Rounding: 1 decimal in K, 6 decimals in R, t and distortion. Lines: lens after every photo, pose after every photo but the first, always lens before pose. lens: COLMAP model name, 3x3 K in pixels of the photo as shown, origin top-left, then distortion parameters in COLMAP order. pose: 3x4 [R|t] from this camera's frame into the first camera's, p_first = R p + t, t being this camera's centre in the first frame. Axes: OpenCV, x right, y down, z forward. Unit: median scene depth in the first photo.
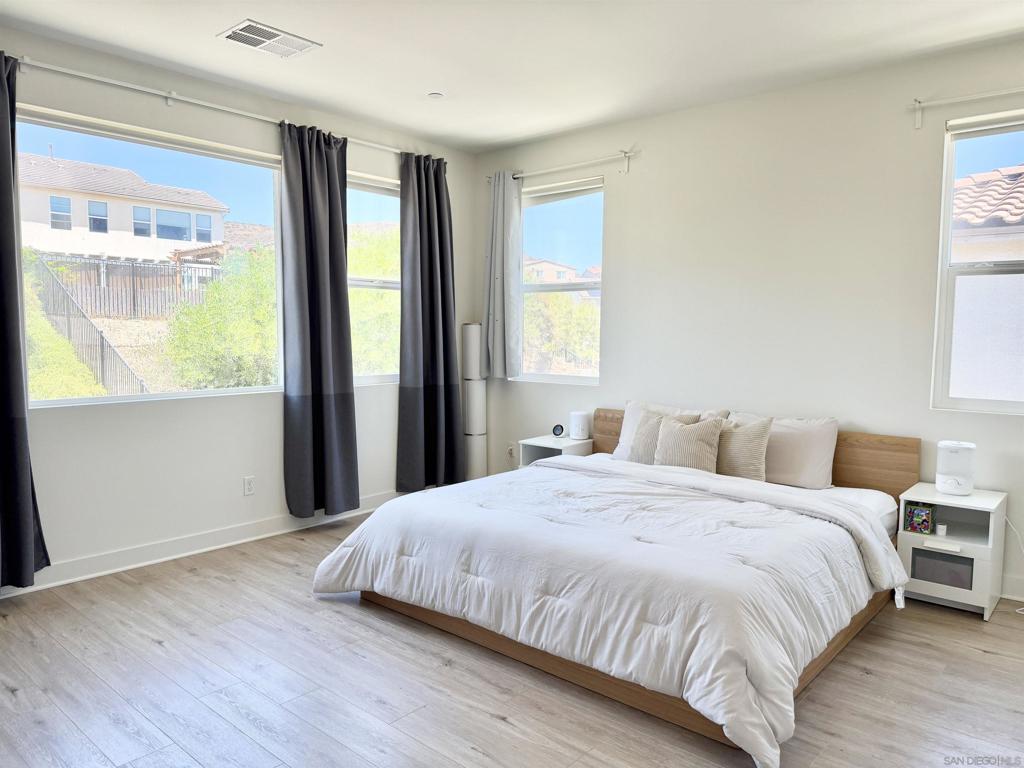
lens RADIAL K [[723.3, 0, 512.0], [0, 723.3, 384.0], [0, 0, 1]] dist [0.063413, -0.090580]
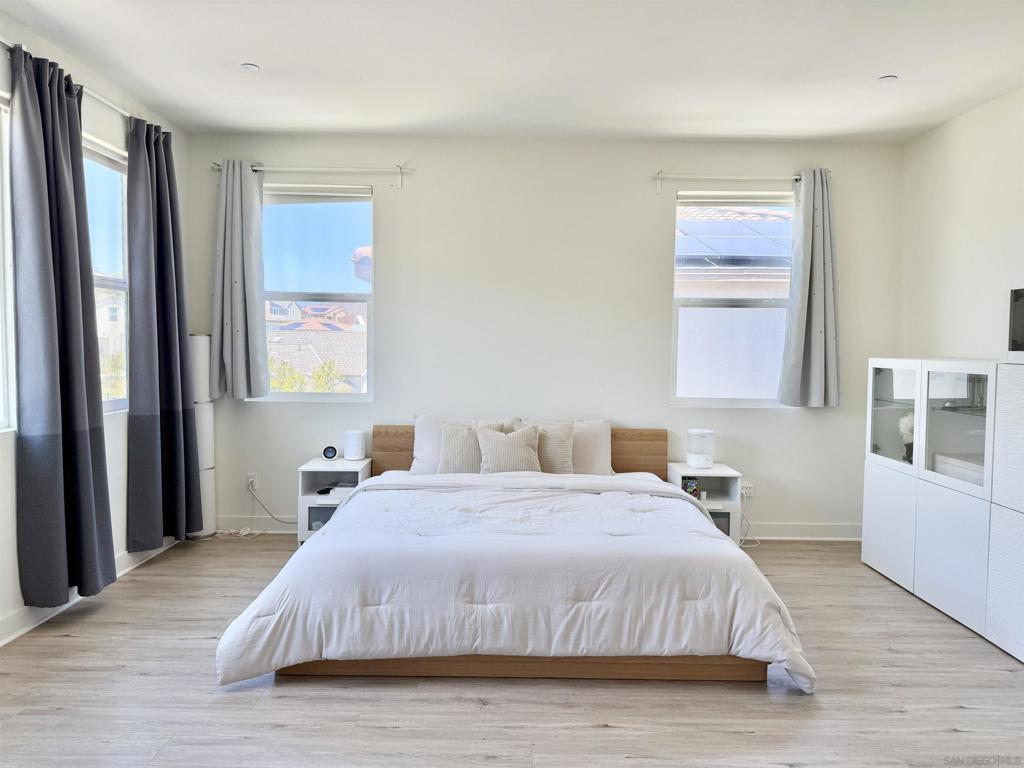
lens RADIAL K [[723.3, 0, 512.0], [0, 723.3, 384.0], [0, 0, 1]] dist [0.063413, -0.090580]
pose [[0.750496, -0.030712, 0.660161, -0.585328], [0.041925, 0.999120, -0.001182, -0.019483], [-0.659544, 0.028564, 0.751123, 0.229567]]
